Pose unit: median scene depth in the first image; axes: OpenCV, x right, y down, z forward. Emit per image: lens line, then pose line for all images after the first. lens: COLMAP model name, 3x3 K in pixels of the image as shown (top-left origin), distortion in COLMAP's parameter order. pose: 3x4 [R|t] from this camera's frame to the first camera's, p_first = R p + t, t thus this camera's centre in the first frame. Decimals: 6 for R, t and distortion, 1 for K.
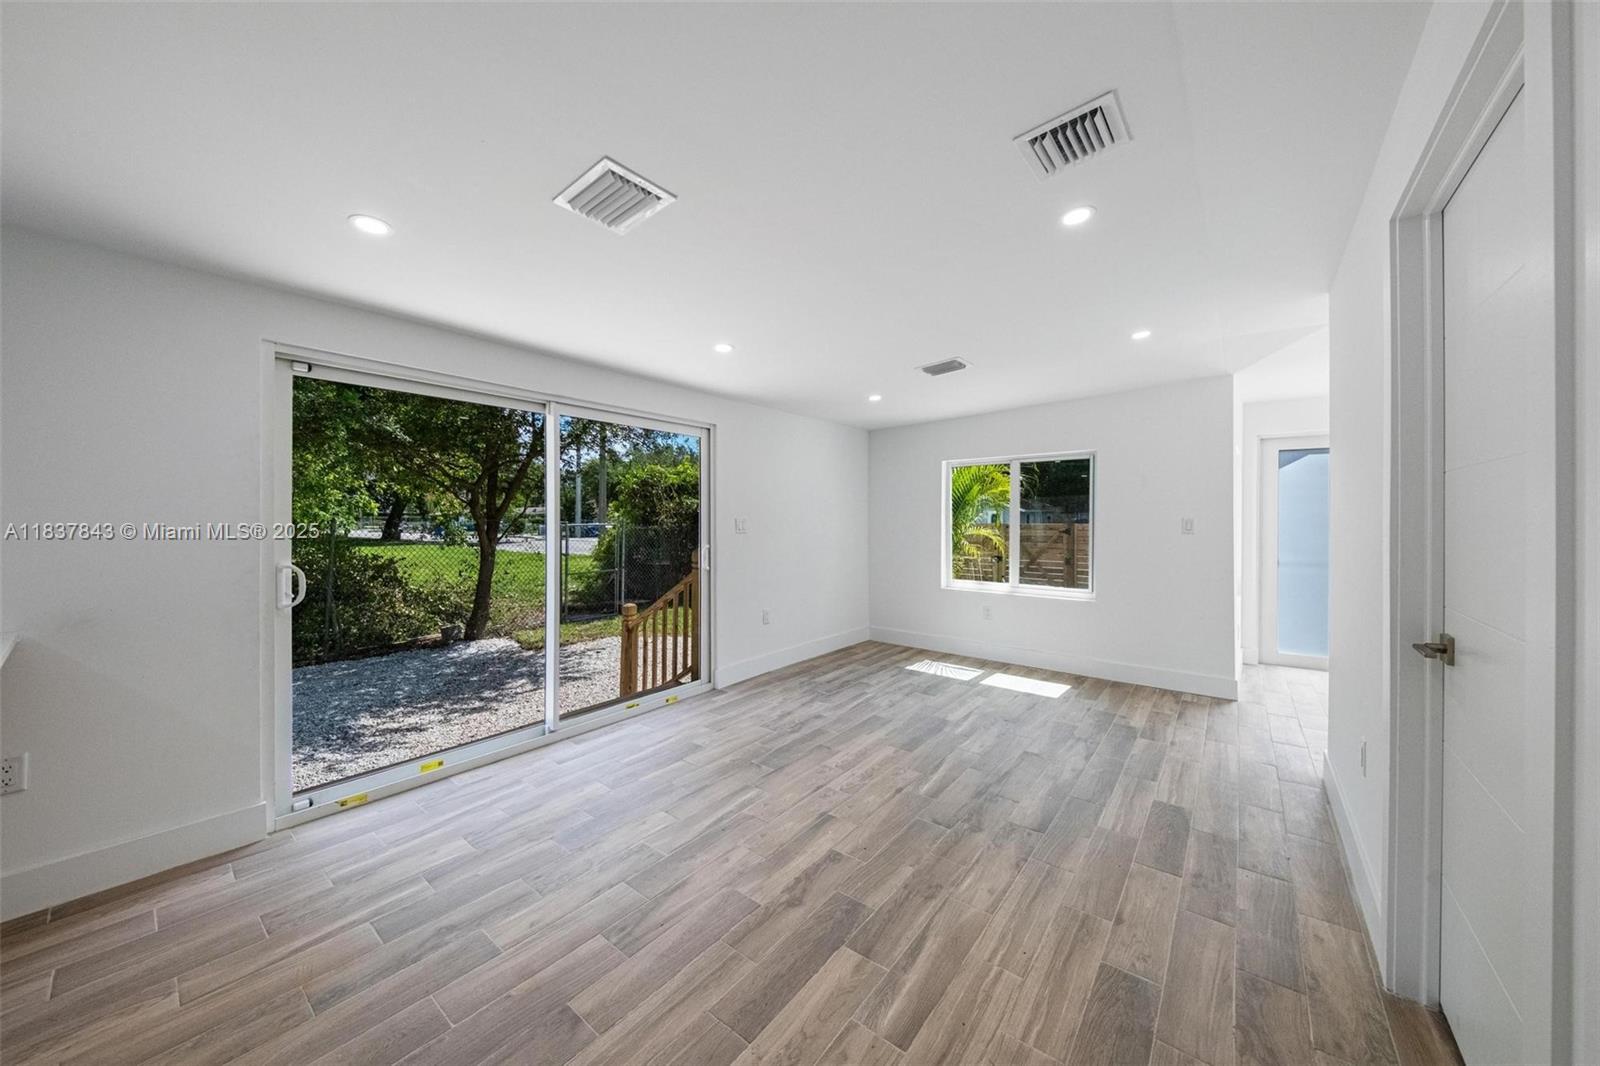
lens RADIAL K [[547.7, 0, 806.6], [0, 547.7, 522.0], [0, 0, 1]] dist [0.062221, -0.030359]
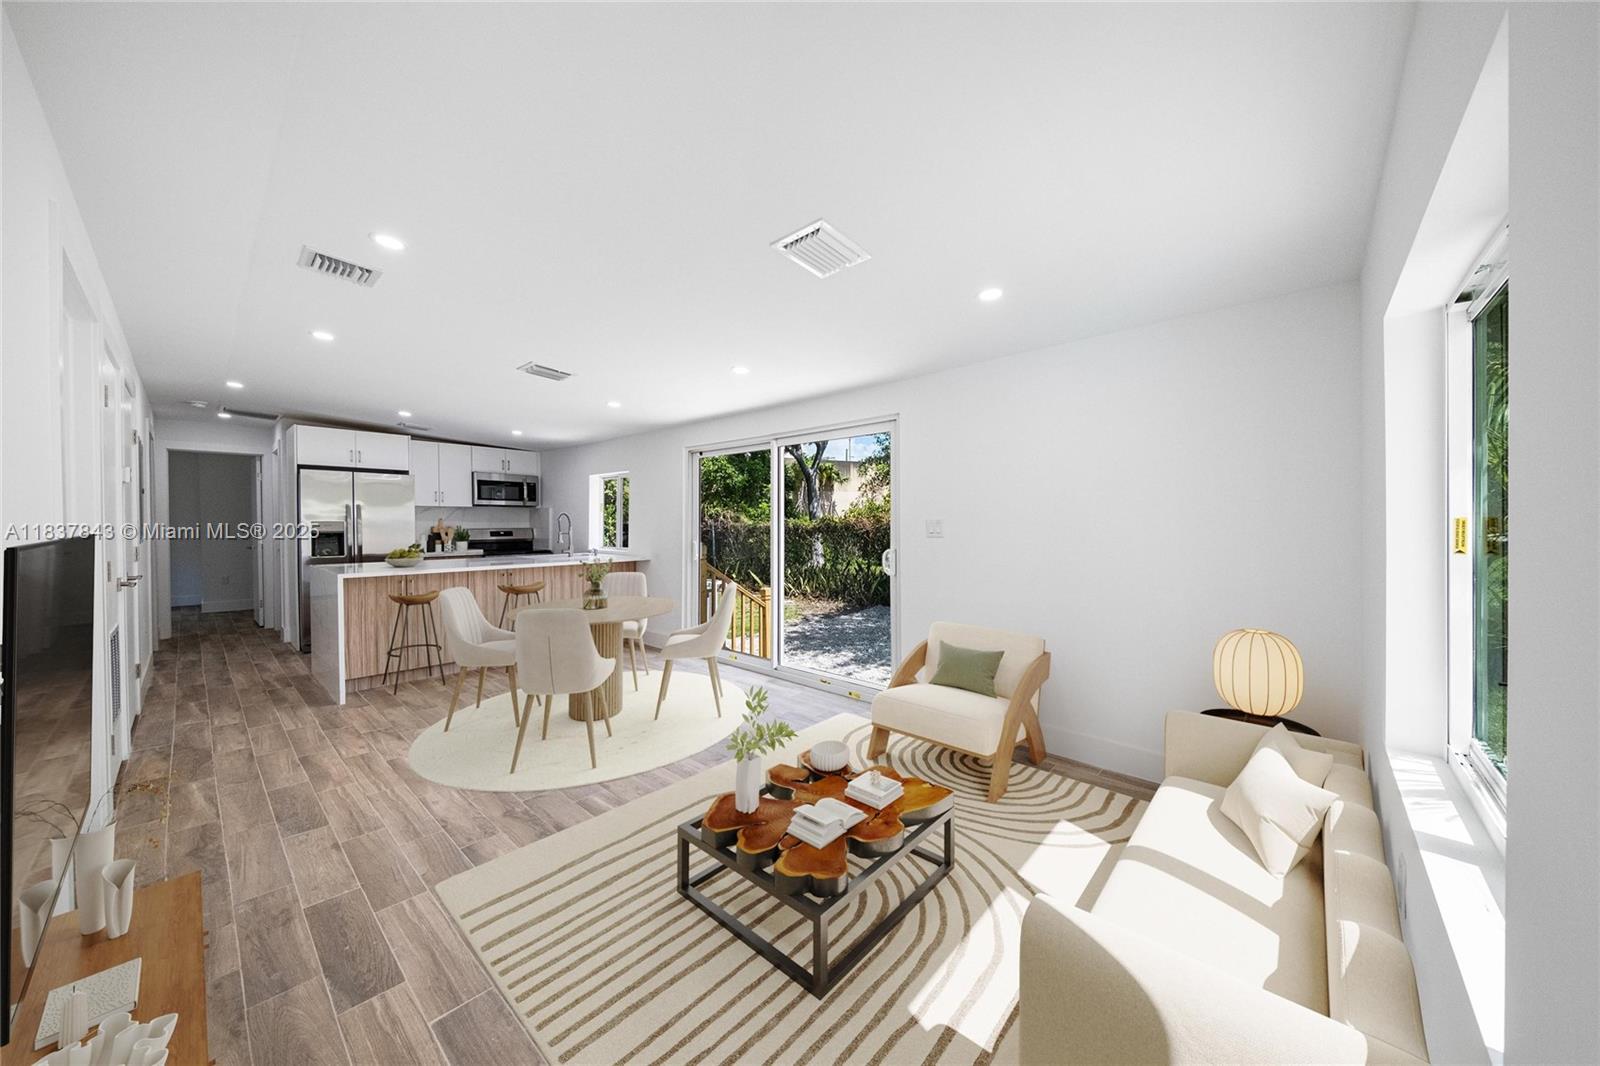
lens RADIAL K [[555.0, 0, 800.6], [0, 555.0, 525.9], [0, 0, 1]] dist [0.064478, -0.032427]
pose [[-0.085354, 0.004525, -0.996340, 0.978456], [-0.000998, 0.999989, 0.004627, 0.002135], [0.996350, 0.001389, -0.085349, 1.213658]]
